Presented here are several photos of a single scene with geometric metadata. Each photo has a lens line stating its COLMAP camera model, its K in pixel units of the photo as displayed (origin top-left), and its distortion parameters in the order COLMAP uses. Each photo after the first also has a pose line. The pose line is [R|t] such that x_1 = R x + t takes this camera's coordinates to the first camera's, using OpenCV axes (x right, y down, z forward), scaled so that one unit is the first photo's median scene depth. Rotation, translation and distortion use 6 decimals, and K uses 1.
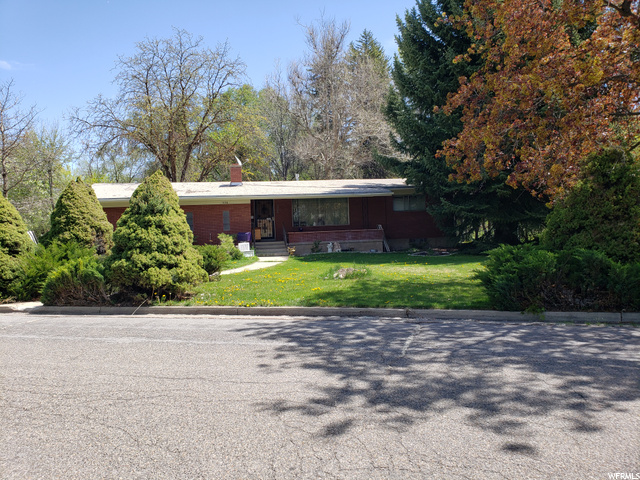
lens RADIAL K [[516.8, 0, 319.7], [0, 516.8, 240.1], [0, 0, 1]] dist [-0.006794, -0.006202]
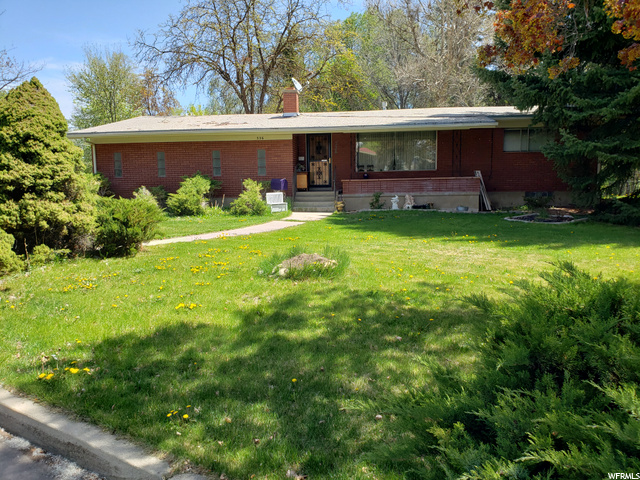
lens RADIAL K [[516.8, 0, 319.7], [0, 516.8, 240.9], [0, 0, 1]] dist [-0.006794, -0.006202]
pose [[0.955412, 0.055840, -0.289948, 0.126580], [-0.022342, 0.992812, 0.117583, -0.013699], [0.294430, -0.105862, 0.949792, 0.277844]]
